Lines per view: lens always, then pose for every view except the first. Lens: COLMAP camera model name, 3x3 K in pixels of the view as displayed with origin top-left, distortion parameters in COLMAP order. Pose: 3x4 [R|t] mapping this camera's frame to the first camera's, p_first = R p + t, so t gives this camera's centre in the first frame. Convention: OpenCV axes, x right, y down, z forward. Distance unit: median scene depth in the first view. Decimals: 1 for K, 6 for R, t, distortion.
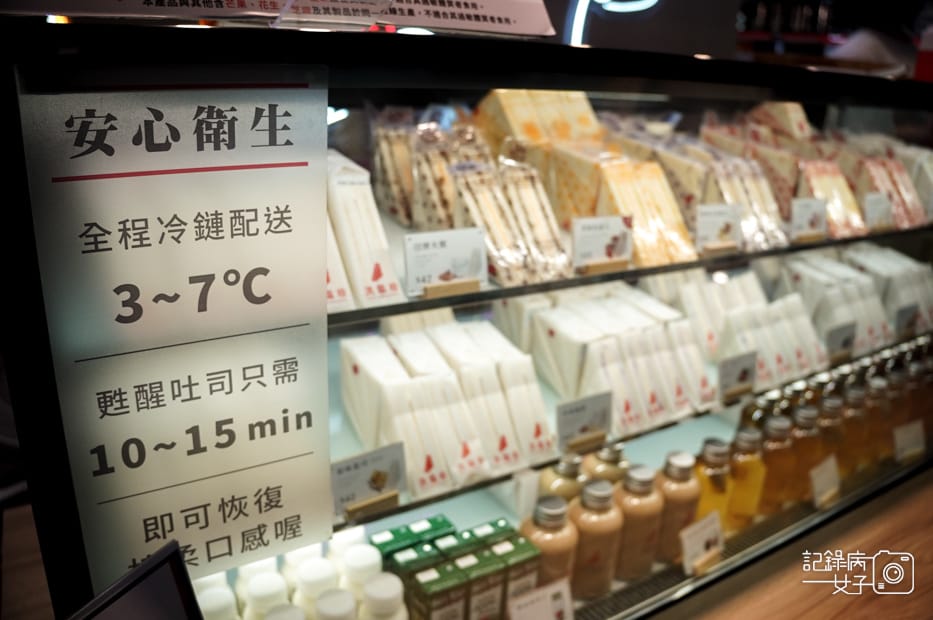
lens RADIAL K [[747.0, 0, 466.5], [0, 747.0, 310.0], [0, 0, 1]] dist [-0.177746, 0.087477]
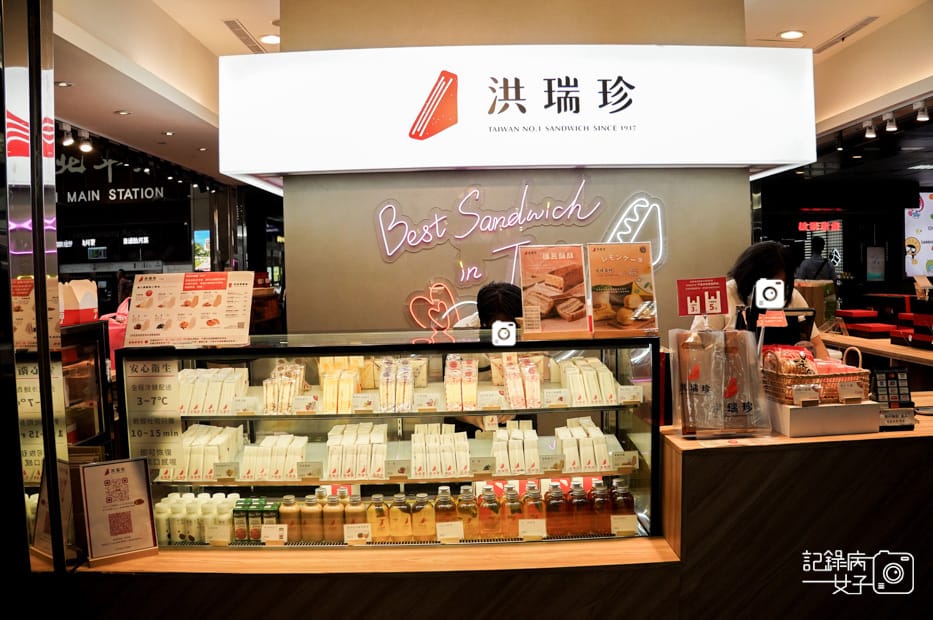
lens RADIAL K [[747.0, 0, 466.5], [0, 747.0, 310.0], [0, 0, 1]] dist [-0.177746, 0.087477]
pose [[0.851525, -0.038174, -0.522922, 2.323014], [-0.112270, 0.960938, -0.252969, 0.223129], [0.512152, 0.274118, 0.813977, -1.191408]]
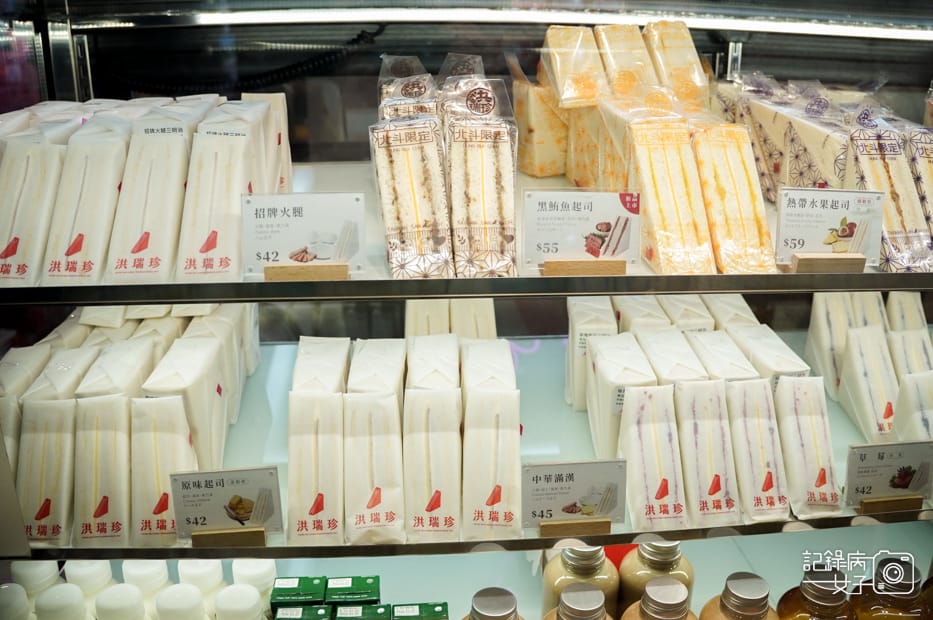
lens RADIAL K [[747.0, 0, 466.5], [0, 747.0, 310.0], [0, 0, 1]] dist [-0.177746, 0.087477]
pose [[0.880563, 0.102110, -0.462797, 0.411010], [-0.118084, 0.992988, -0.005588, -0.006114], [0.458982, 0.059569, 0.886446, 0.381682]]
